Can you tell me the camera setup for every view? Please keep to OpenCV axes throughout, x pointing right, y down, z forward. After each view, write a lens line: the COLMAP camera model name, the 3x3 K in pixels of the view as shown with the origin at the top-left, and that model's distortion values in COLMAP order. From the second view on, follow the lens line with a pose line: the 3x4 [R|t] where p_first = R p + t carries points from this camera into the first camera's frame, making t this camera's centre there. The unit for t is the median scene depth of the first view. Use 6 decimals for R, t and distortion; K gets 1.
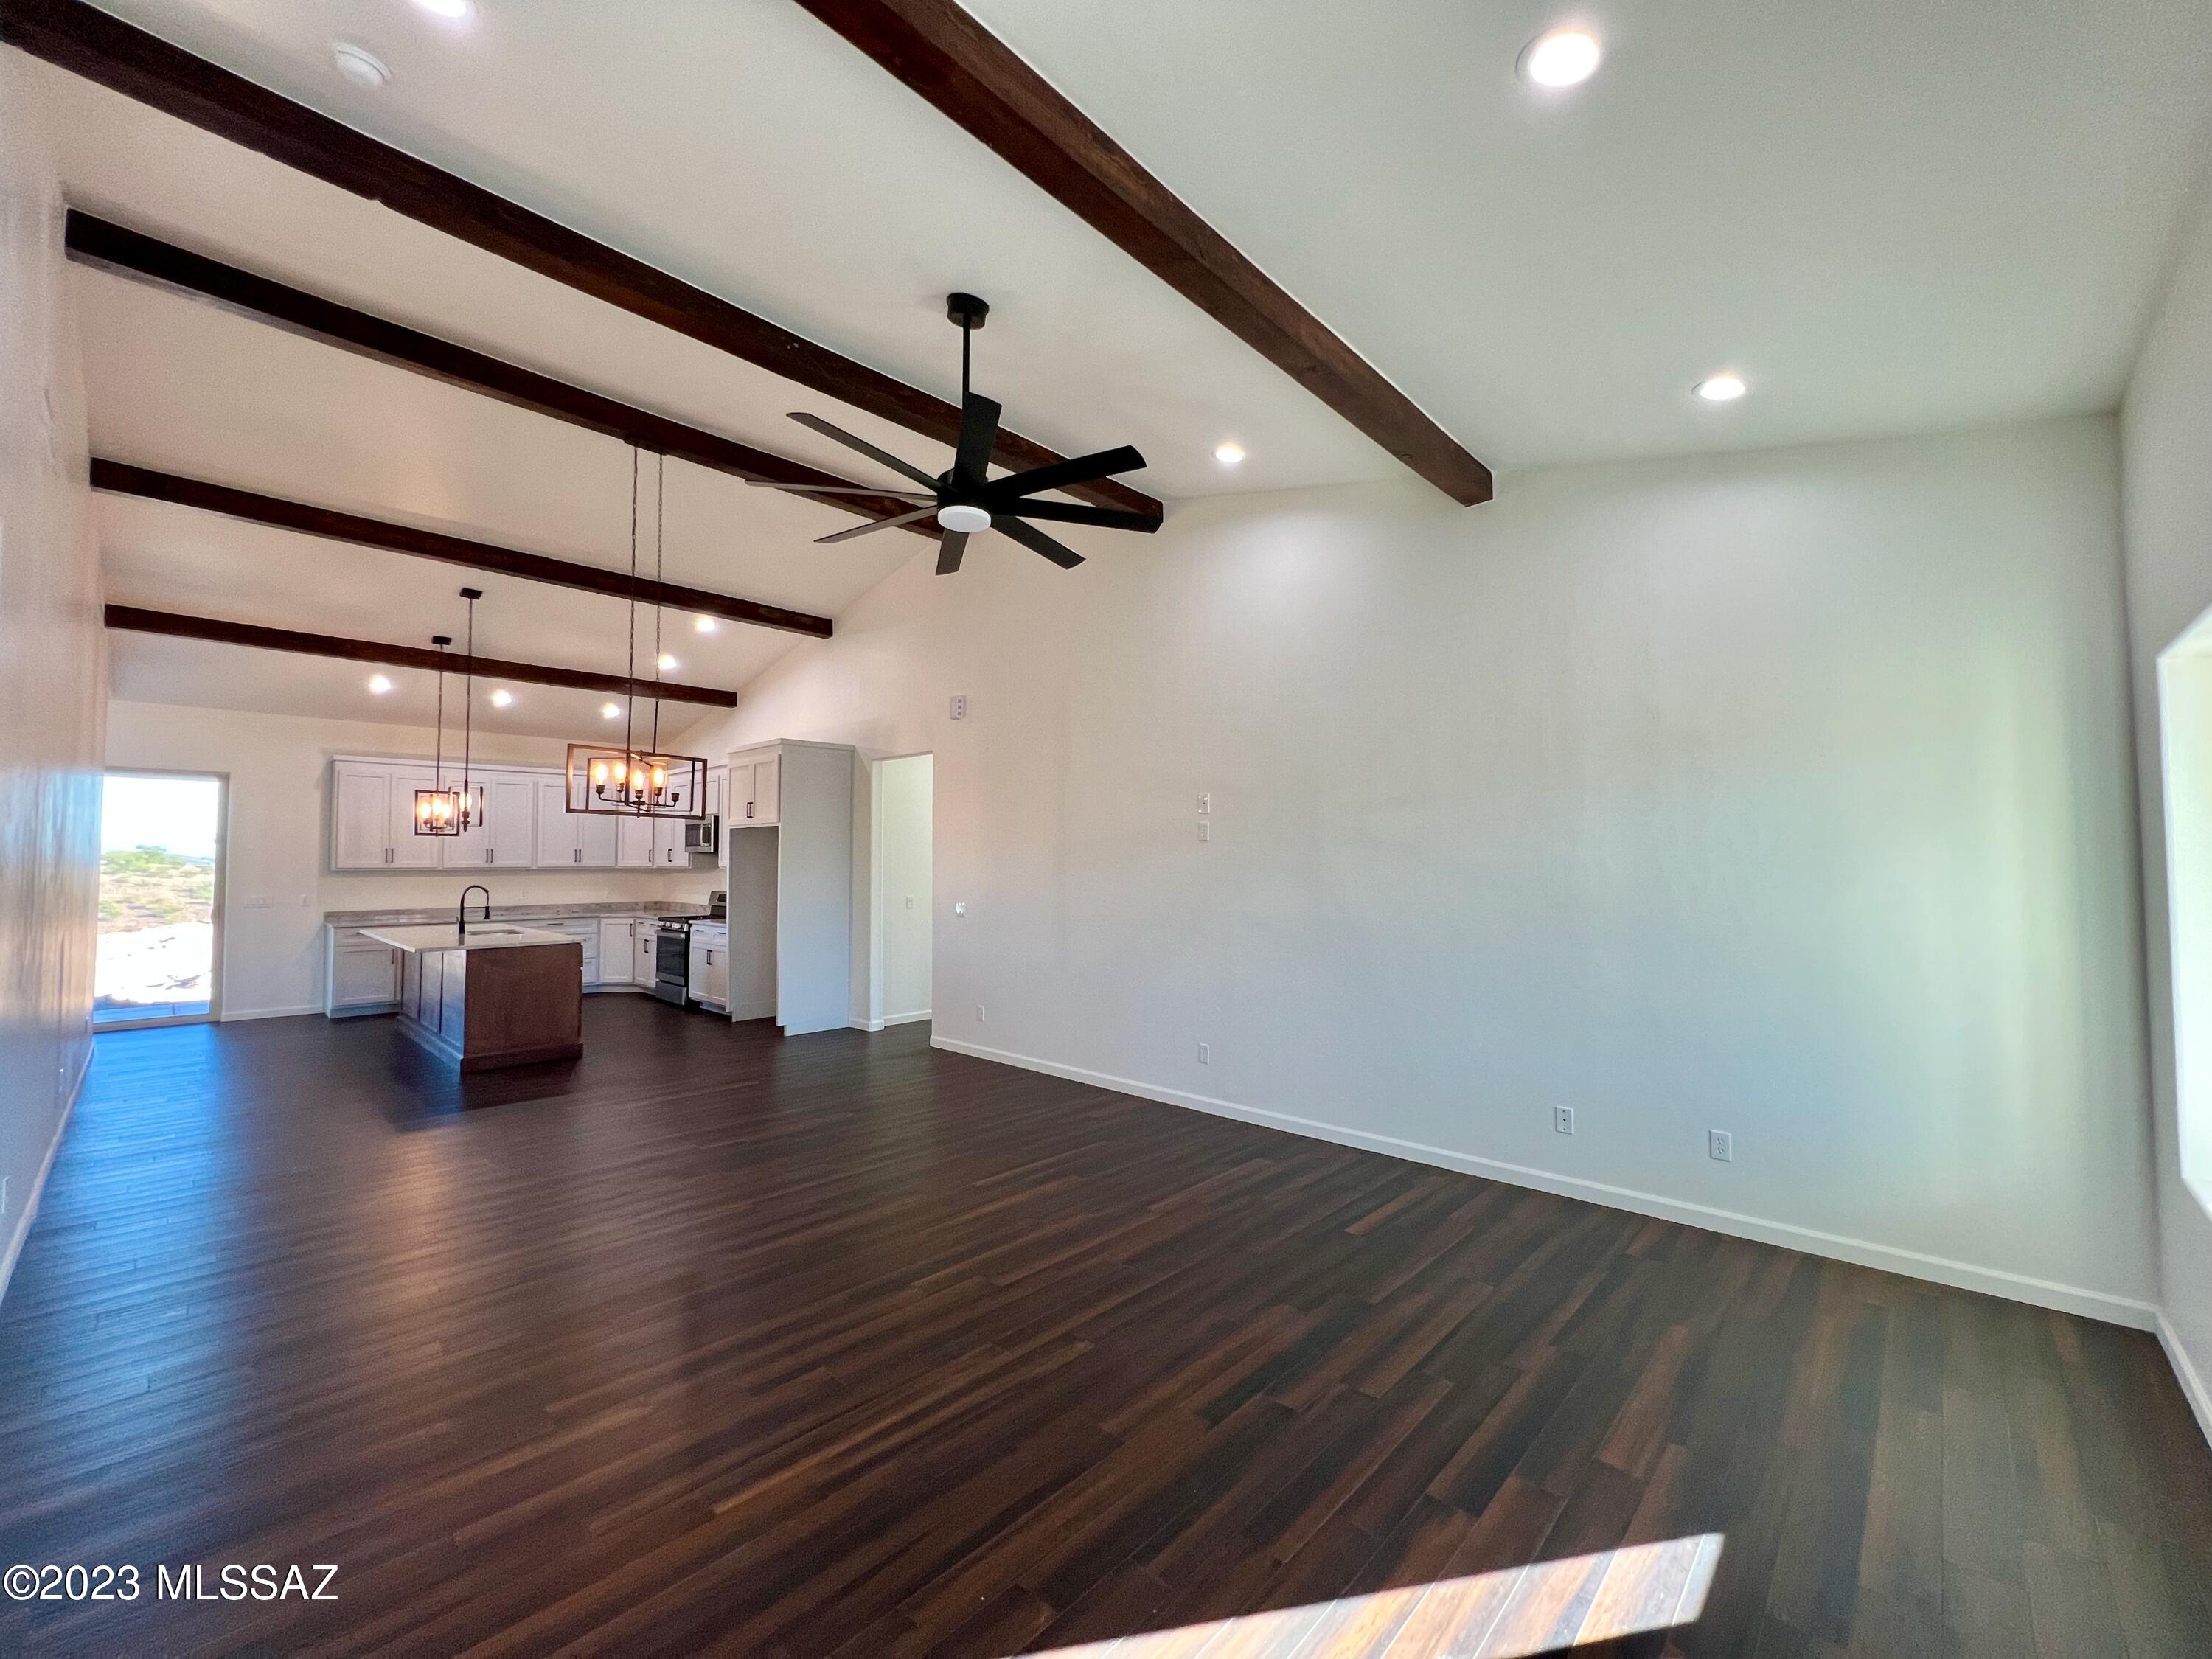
lens RADIAL K [[890.4, 0, 1106.0], [0, 890.4, 829.5], [0, 0, 1]] dist [0.000666, 0.000418]
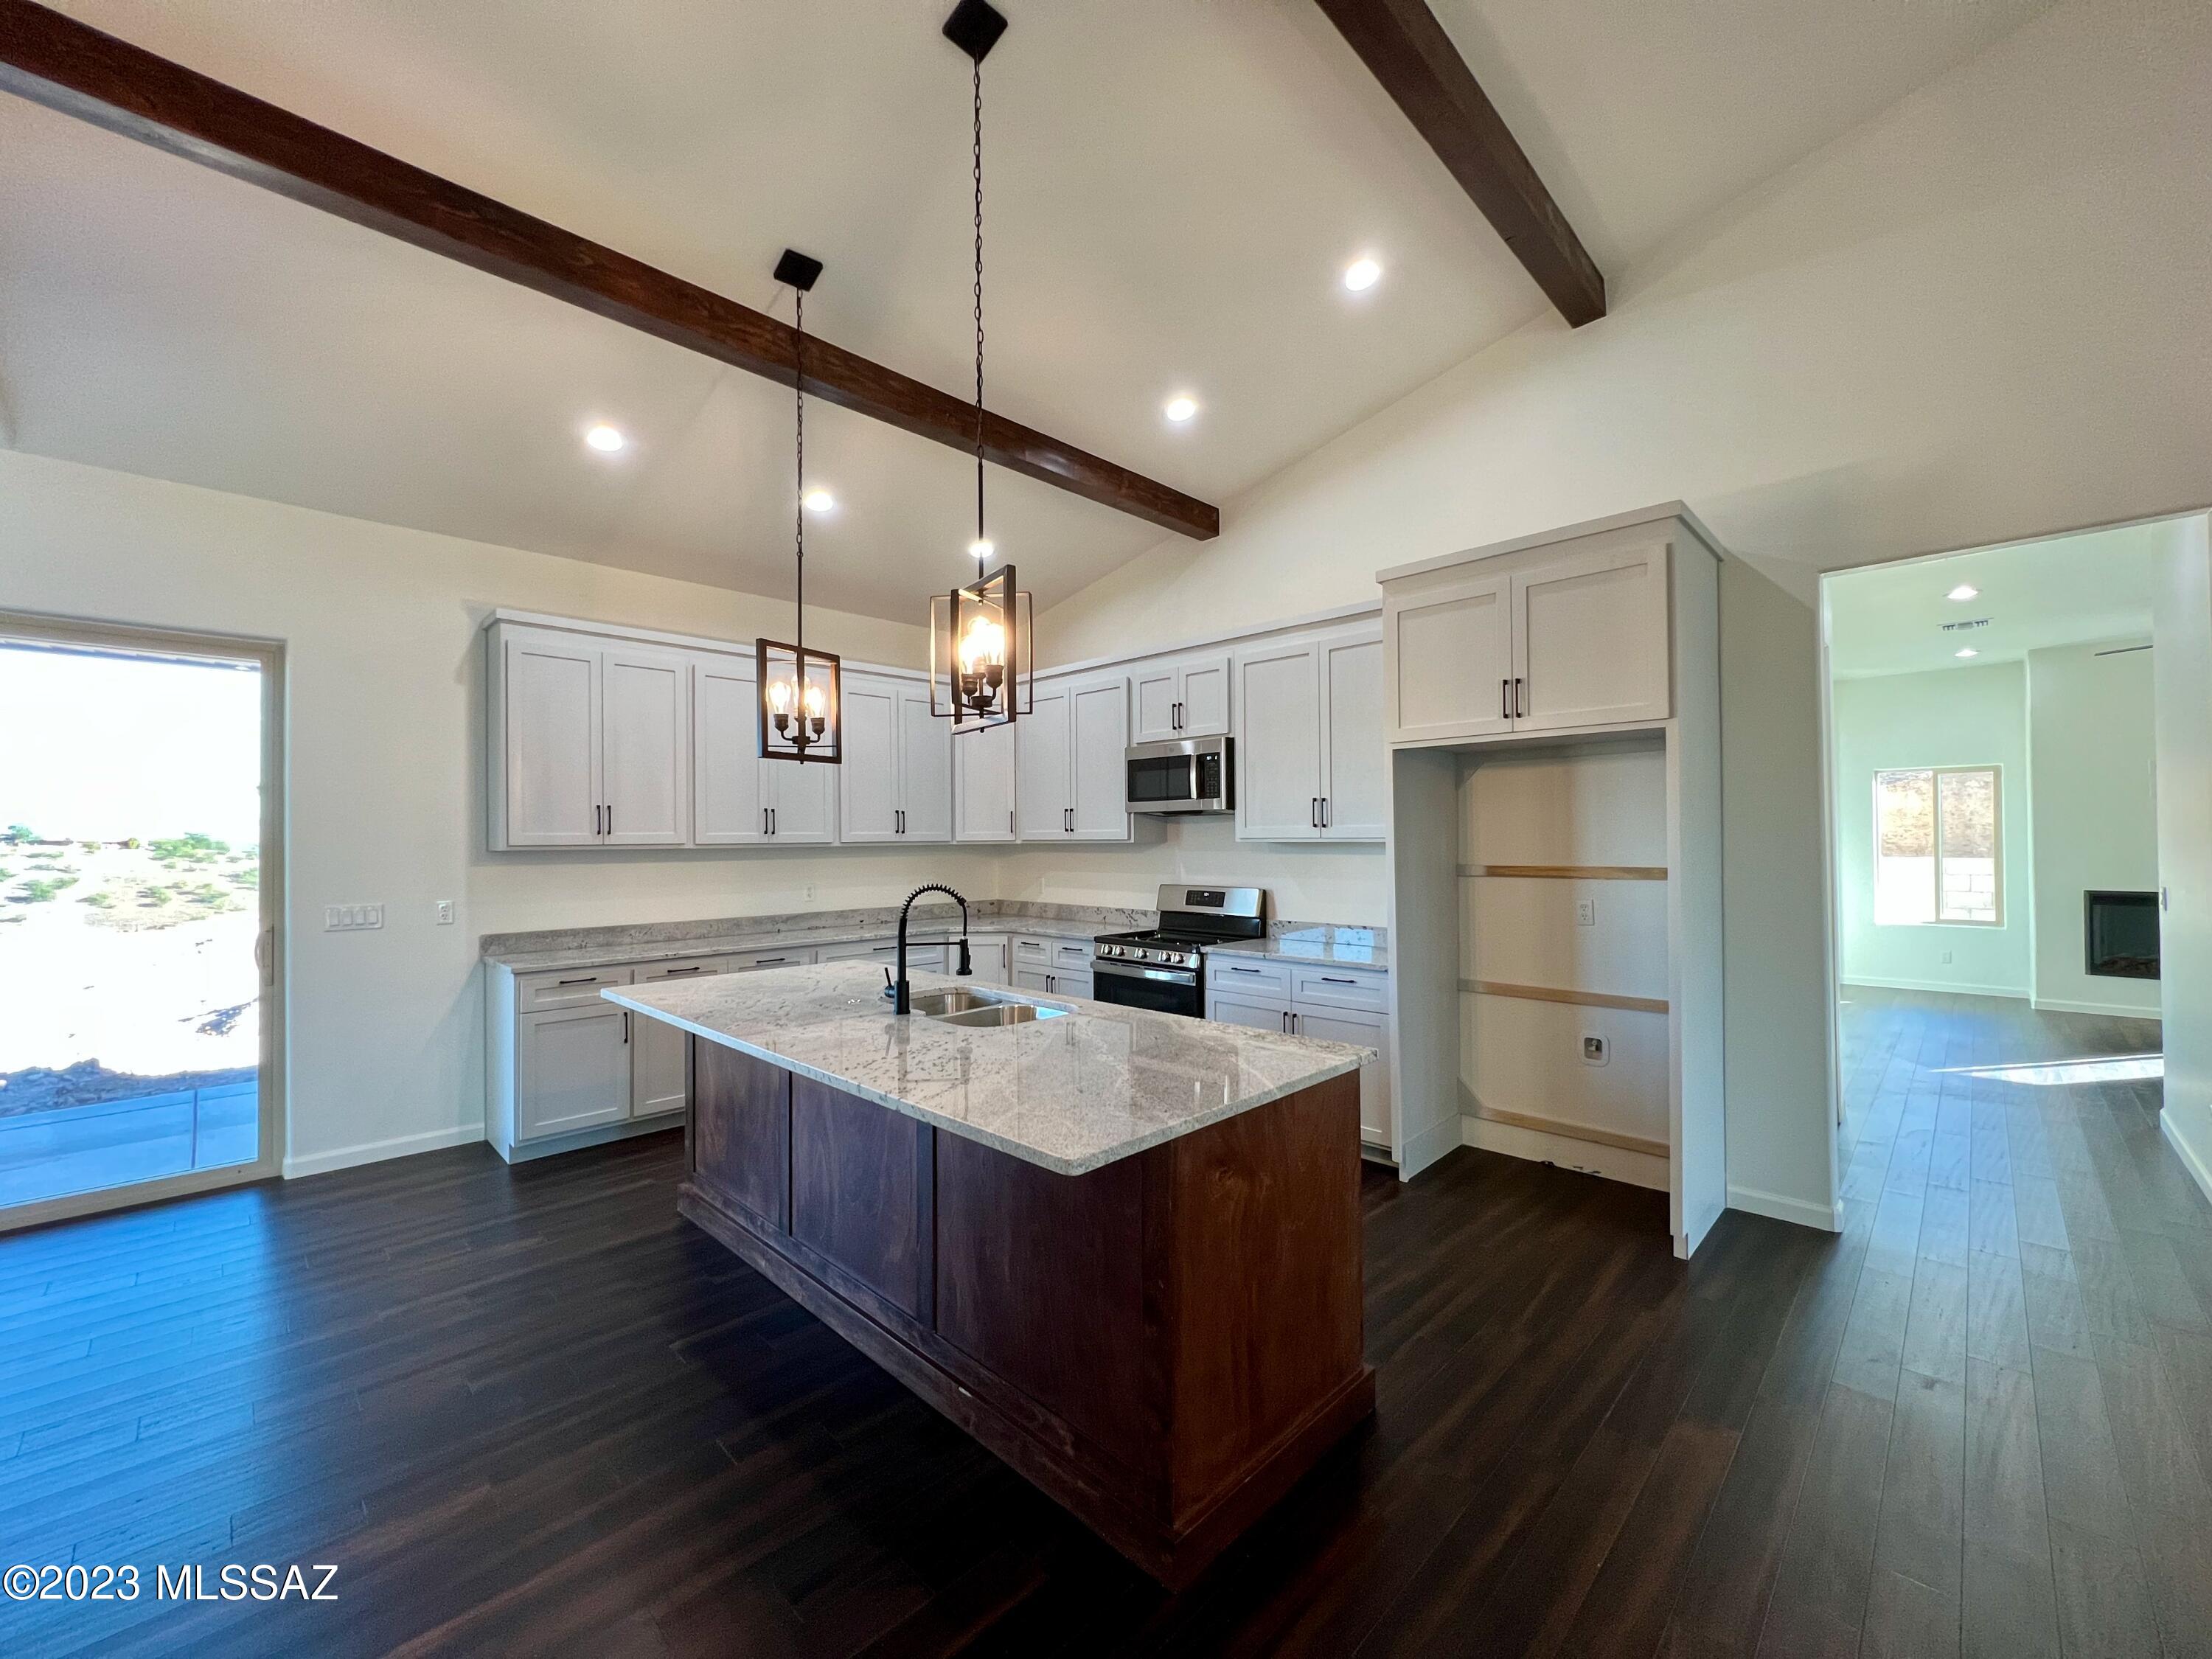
lens RADIAL K [[884.0, 0, 1106.0], [0, 884.0, 829.5], [0, 0, 1]] dist [0.003154, 0.000785]
pose [[0.999711, -0.007525, -0.022837, -0.575152], [0.008050, 0.999703, 0.022990, 0.028466], [0.022657, -0.023167, 0.999475, 0.574390]]
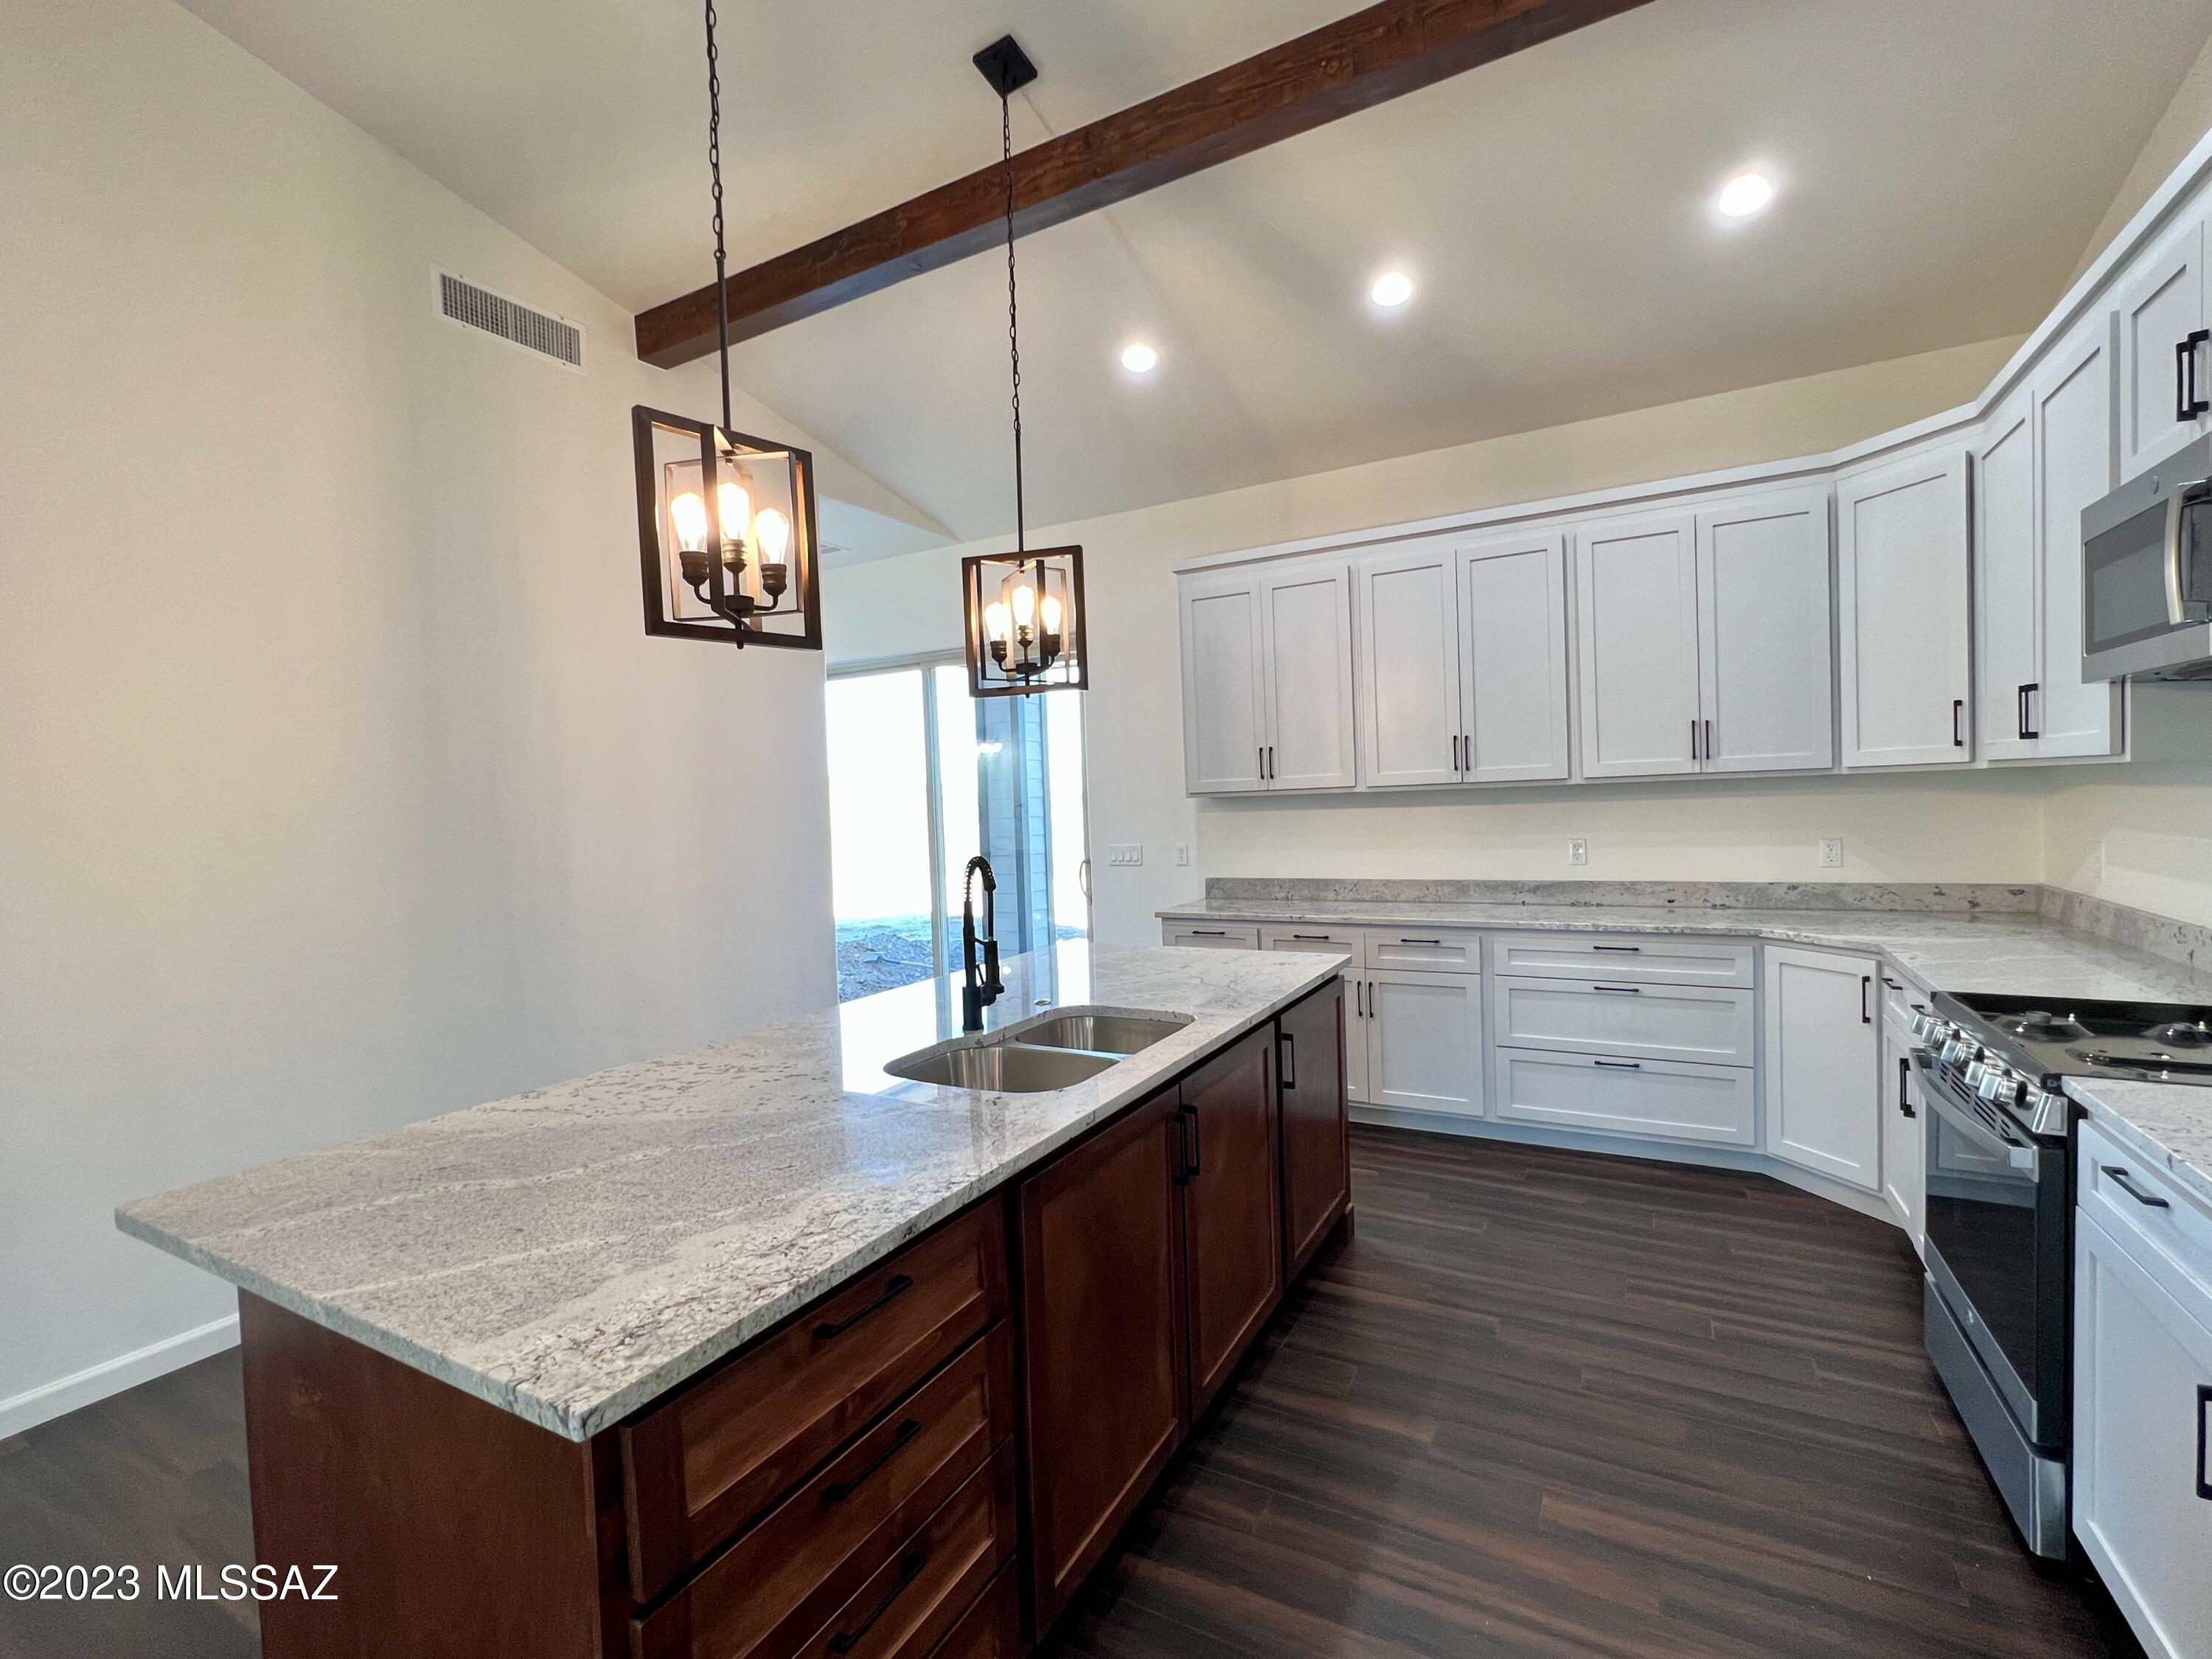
lens RADIAL K [[982.7, 0, 1106.0], [0, 982.7, 829.5], [0, 0, 1]] dist [-0.000365, 0.000202]
pose [[0.249305, 0.022046, -0.968174, -0.380138], [0.069555, 0.996751, 0.040607, 0.041278], [0.965924, -0.077465, 0.246962, 0.886945]]
